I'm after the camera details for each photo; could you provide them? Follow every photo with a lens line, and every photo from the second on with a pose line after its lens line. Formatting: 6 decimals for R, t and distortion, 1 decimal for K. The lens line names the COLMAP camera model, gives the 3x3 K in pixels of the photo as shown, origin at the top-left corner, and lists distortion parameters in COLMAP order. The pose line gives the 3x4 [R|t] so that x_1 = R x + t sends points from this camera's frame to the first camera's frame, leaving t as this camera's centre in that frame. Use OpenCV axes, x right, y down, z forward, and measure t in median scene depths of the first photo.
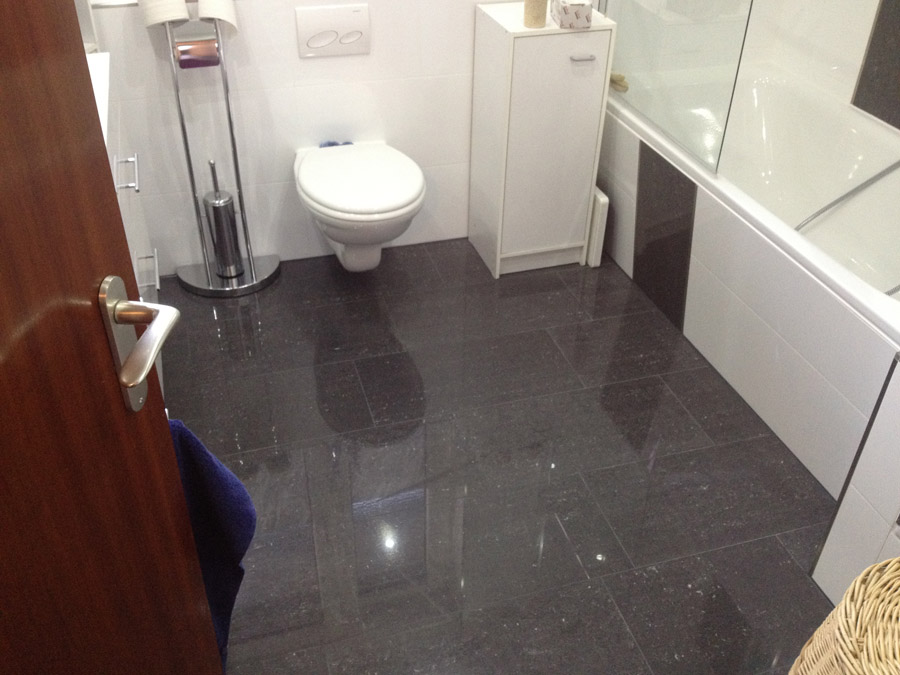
lens RADIAL K [[850.1, 0, 450.0], [0, 850.1, 337.5], [0, 0, 1]] dist [0.111368, -0.311612]
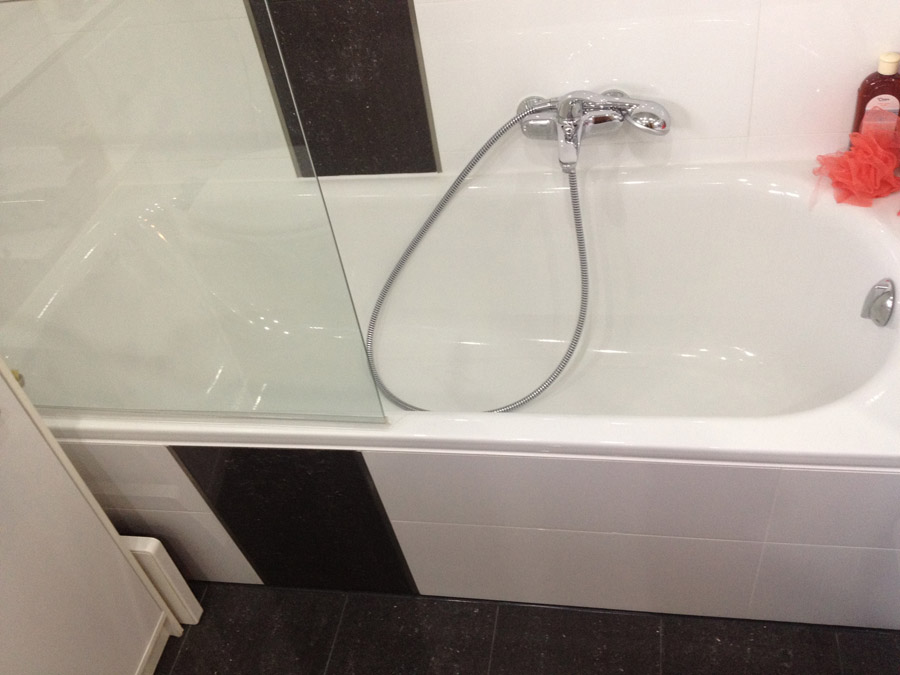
lens RADIAL K [[850.1, 0, 450.0], [0, 850.1, 337.5], [0, 0, 1]] dist [0.111368, -0.311612]
pose [[0.439680, -0.657091, 0.612301, 0.013608], [0.637064, 0.708718, 0.303099, -0.315487], [-0.633113, 0.256808, 0.730218, 0.454381]]
